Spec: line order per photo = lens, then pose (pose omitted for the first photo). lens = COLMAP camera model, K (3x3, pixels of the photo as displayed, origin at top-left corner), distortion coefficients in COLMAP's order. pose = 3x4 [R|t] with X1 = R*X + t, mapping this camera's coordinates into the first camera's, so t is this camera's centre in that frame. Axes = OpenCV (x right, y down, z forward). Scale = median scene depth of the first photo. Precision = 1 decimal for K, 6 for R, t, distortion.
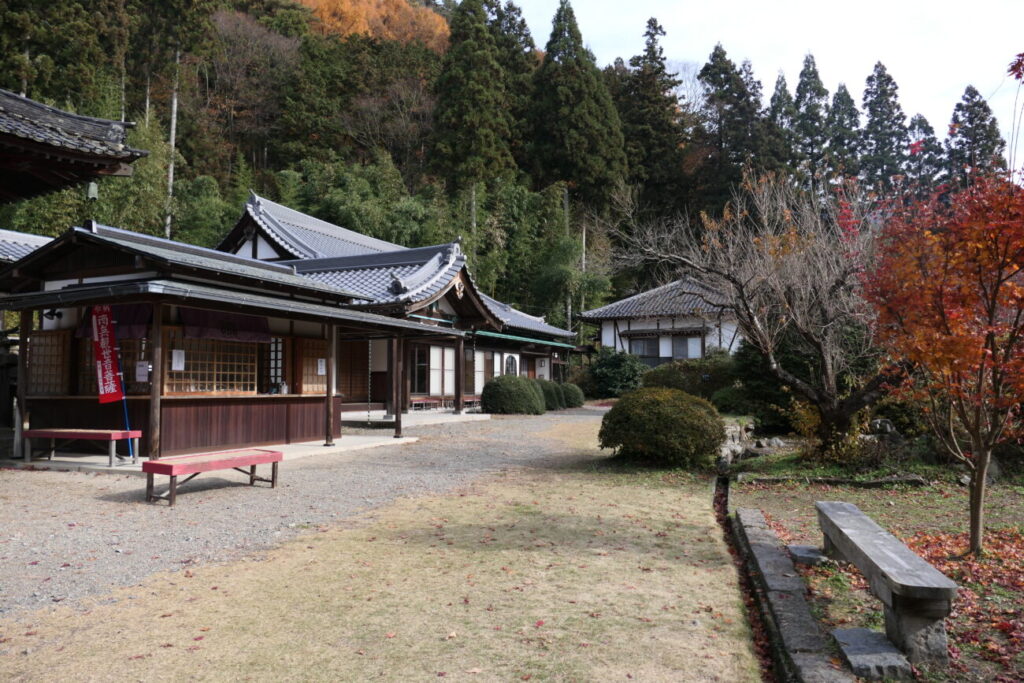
lens RADIAL K [[730.9, 0, 512.0], [0, 730.9, 341.5], [0, 0, 1]] dist [-0.011554, -0.005808]
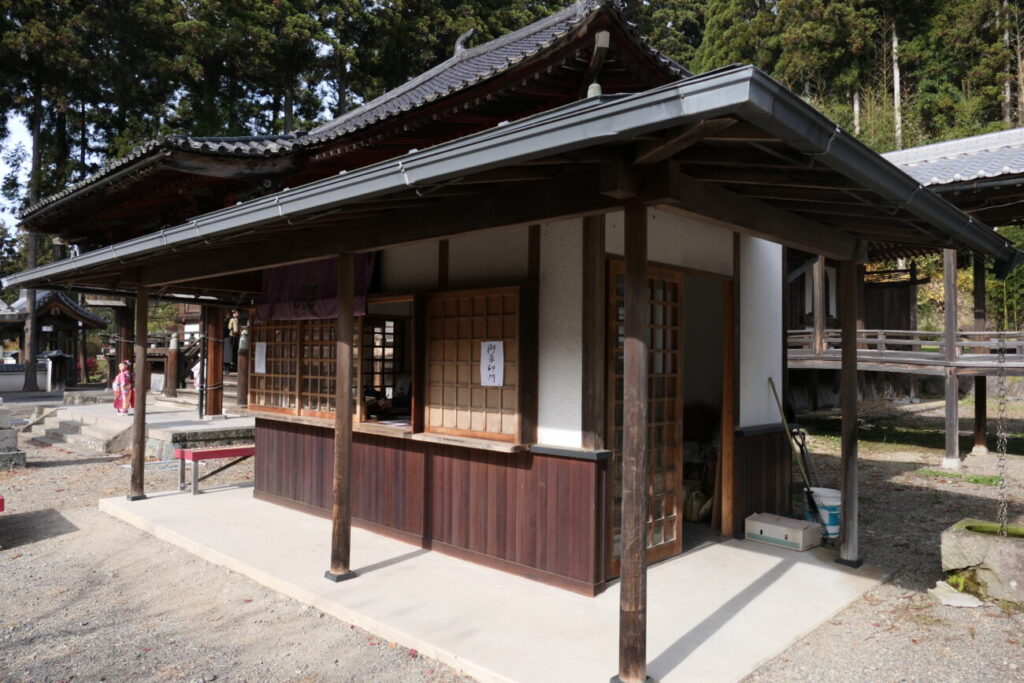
lens RADIAL K [[730.9, 0, 512.0], [0, 730.9, 341.5], [0, 0, 1]] dist [-0.011554, -0.005808]
pose [[-0.354197, -0.022669, -0.934896, 0.074536], [0.051097, 0.997744, -0.043552, 0.042053], [0.933774, -0.063196, -0.352239, 1.181831]]
